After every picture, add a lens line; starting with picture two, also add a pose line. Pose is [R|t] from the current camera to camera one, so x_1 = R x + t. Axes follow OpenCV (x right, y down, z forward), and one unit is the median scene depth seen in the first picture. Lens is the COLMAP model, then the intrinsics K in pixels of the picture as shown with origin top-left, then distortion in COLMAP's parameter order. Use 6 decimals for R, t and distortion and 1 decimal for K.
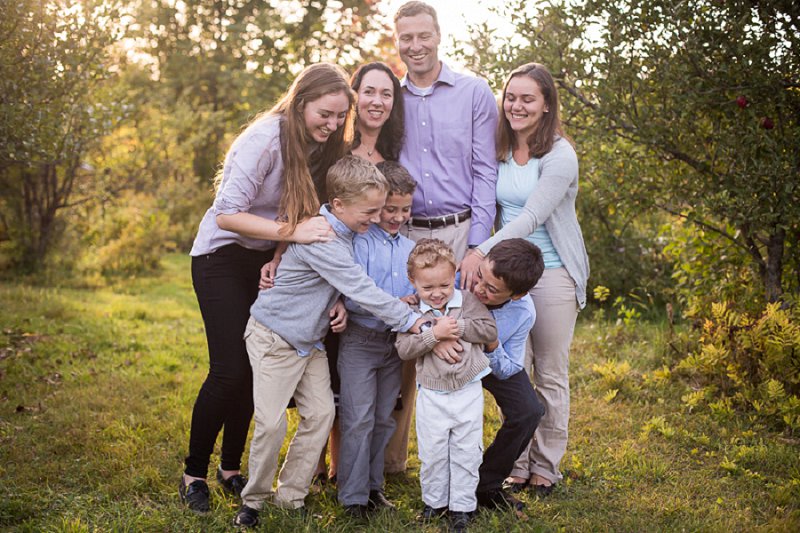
lens RADIAL K [[1154.0, 0, 400.0], [0, 1154.0, 266.5], [0, 0, 1]] dist [-0.110553, 0.002436]
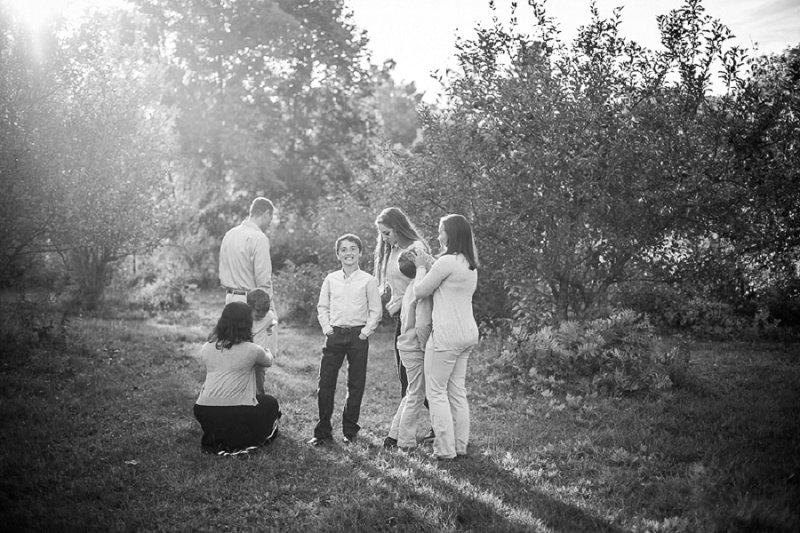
lens RADIAL K [[1154.0, 0, 400.0], [0, 1154.0, 266.5], [0, 0, 1]] dist [-0.110553, 0.002436]
pose [[0.999888, -0.014737, 0.002424, 0.078537], [0.014776, 0.999747, -0.016972, -0.028573], [-0.002174, 0.017006, 0.999853, -0.668705]]
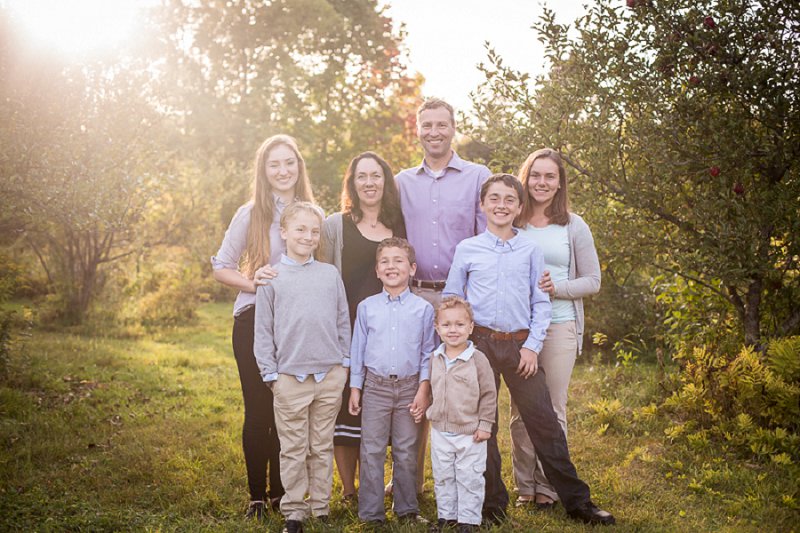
lens RADIAL K [[1154.0, 0, 400.0], [0, 1154.0, 266.5], [0, 0, 1]] dist [-0.110553, 0.002436]
pose [[0.999733, -0.012604, -0.019375, 0.004203], [0.011877, 0.999238, -0.037168, -0.007715], [0.019829, 0.036928, 0.999121, -0.119320]]
